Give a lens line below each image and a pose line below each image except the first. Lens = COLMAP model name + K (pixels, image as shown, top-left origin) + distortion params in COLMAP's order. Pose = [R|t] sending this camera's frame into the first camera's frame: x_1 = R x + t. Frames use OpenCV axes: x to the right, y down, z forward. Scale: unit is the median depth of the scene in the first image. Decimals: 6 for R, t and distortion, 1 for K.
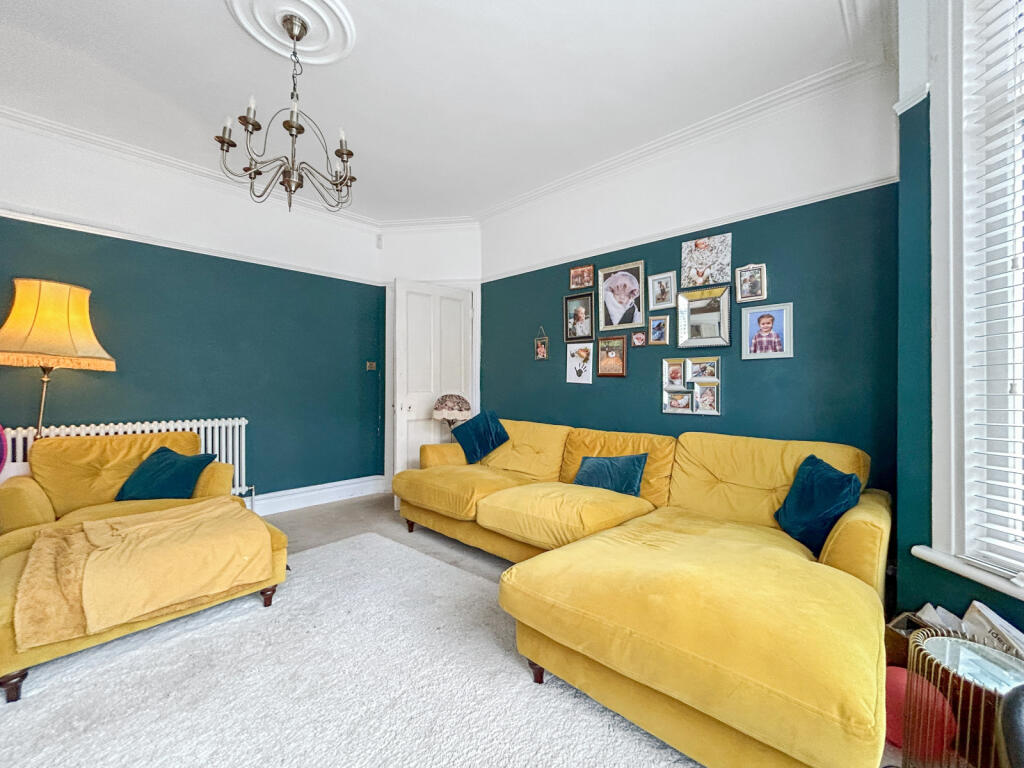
lens RADIAL K [[418.8, 0, 512.0], [0, 418.8, 384.0], [0, 0, 1]] dist [-0.000217, 0.000165]
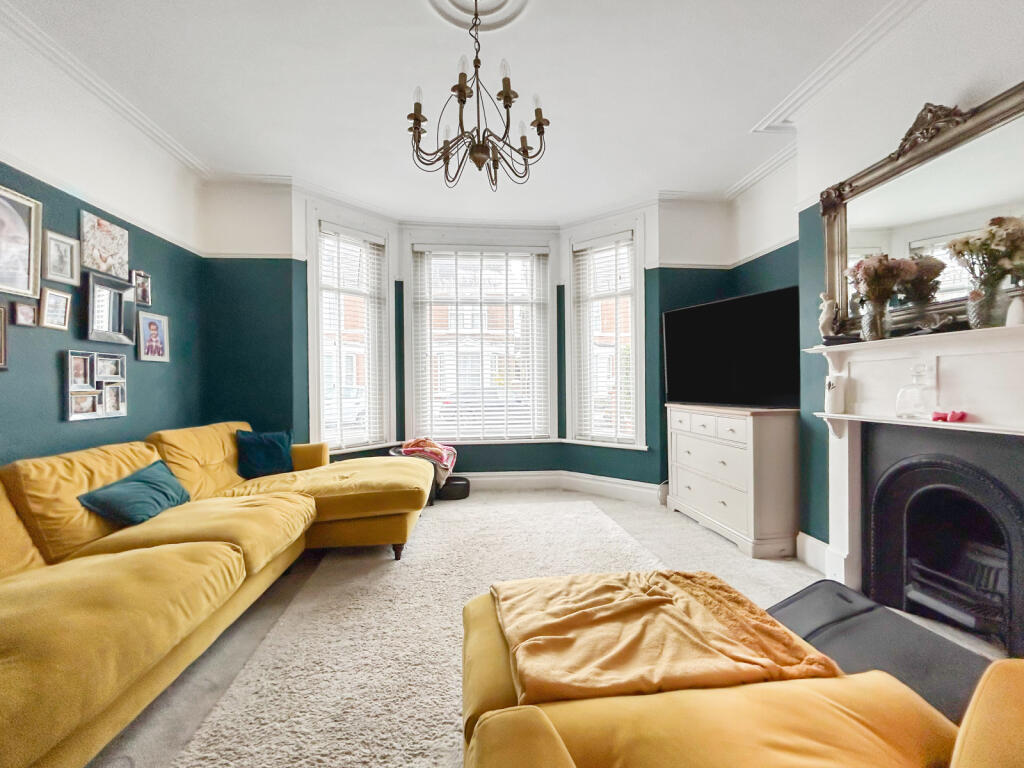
lens RADIAL K [[418.8, 0, 512.0], [0, 418.8, 384.0], [0, 0, 1]] dist [-0.000217, 0.000165]
pose [[-0.753926, 0.009170, 0.656896, -0.814107], [0.008724, 0.999954, -0.003946, 0.013372], [-0.656902, 0.002756, -0.753971, 1.145731]]
